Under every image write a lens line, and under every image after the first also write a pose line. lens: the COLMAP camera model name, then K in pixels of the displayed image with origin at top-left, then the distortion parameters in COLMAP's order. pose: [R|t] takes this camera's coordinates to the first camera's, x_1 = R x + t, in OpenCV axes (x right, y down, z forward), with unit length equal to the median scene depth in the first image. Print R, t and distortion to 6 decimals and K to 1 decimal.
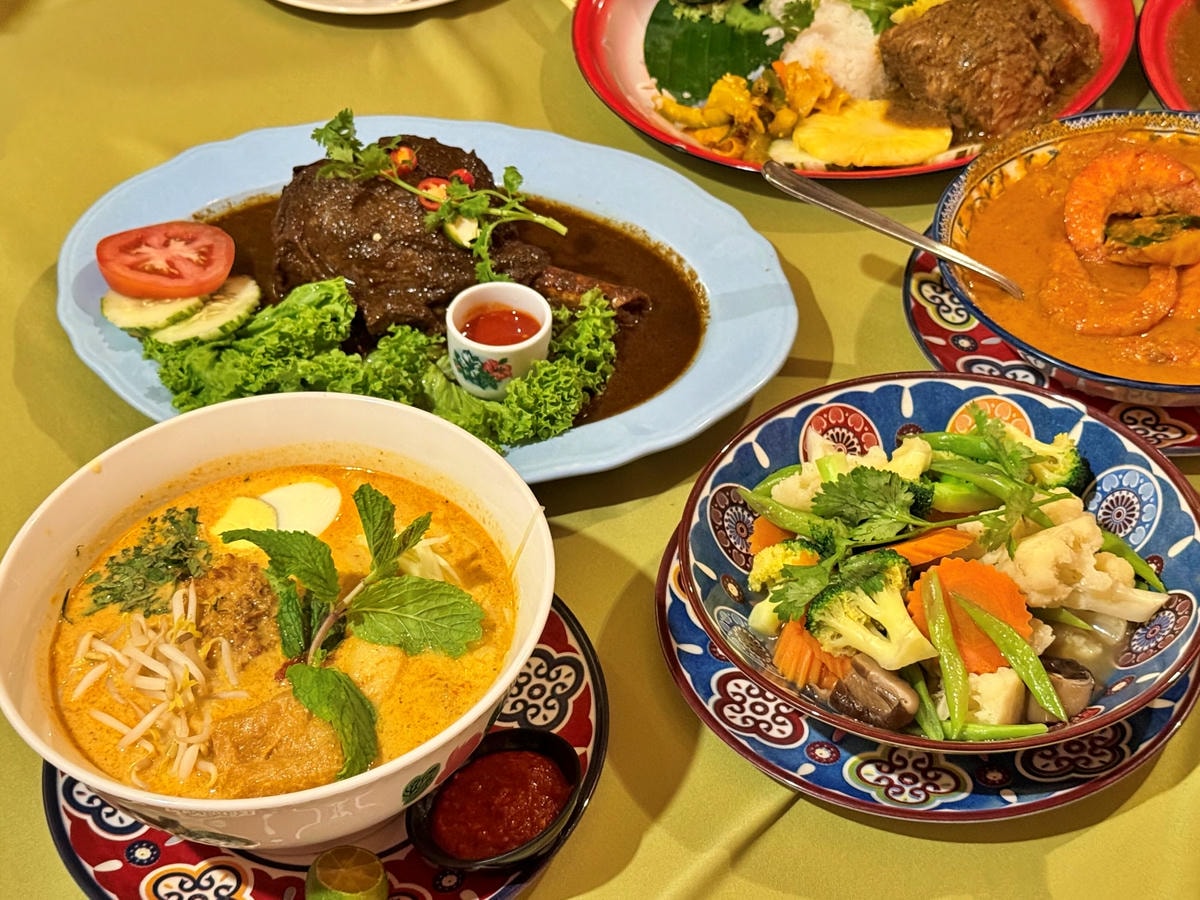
lens RADIAL K [[1825.9, 0, 569.1], [0, 1825.9, 447.2], [0, 0, 1]] dist [0.109051, 0.047849]
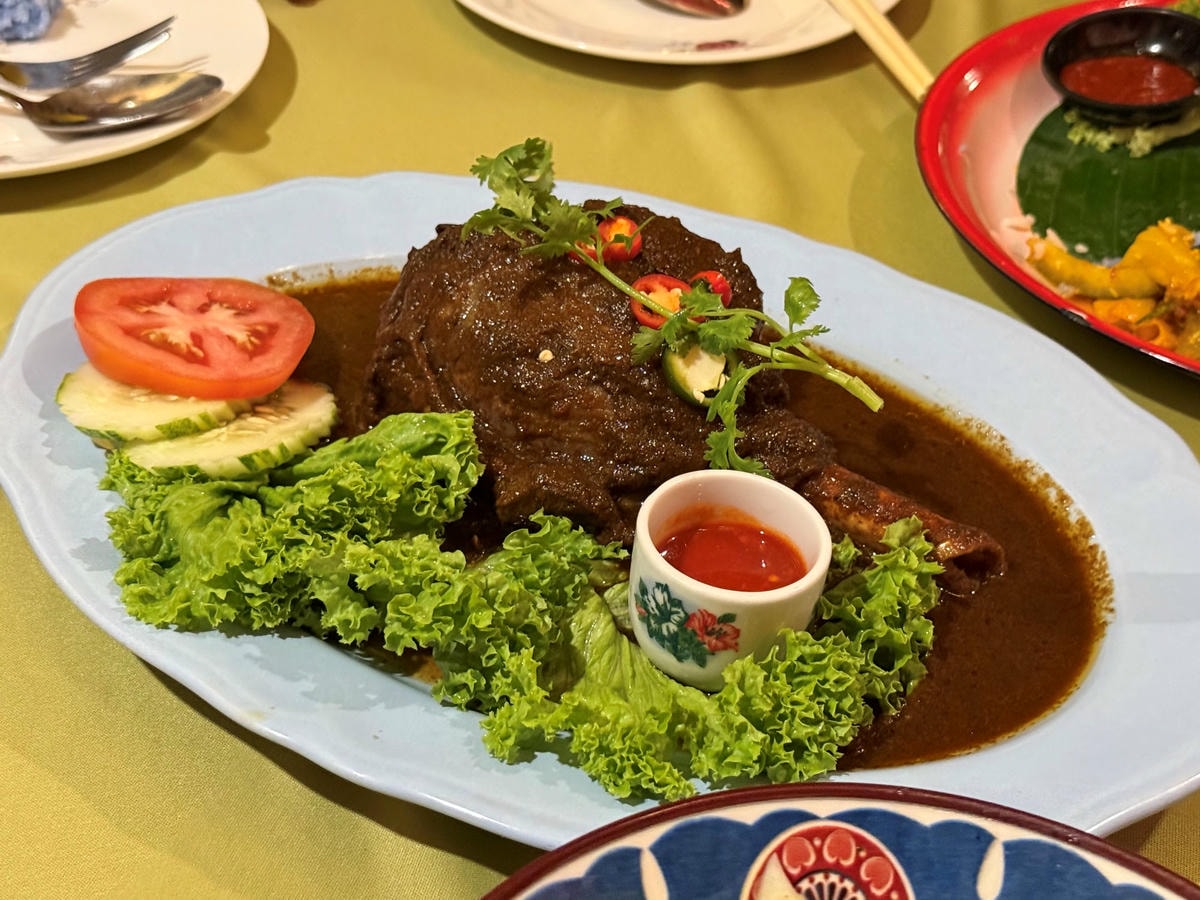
lens RADIAL K [[1825.9, 0, 569.1], [0, 1825.9, 447.2], [0, 0, 1]] dist [0.109051, 0.047849]
pose [[0.975720, 0.188162, -0.112093, -0.028939], [-0.199712, 0.974462, -0.102655, -0.030247], [0.089915, 0.122549, 0.988381, 0.443410]]
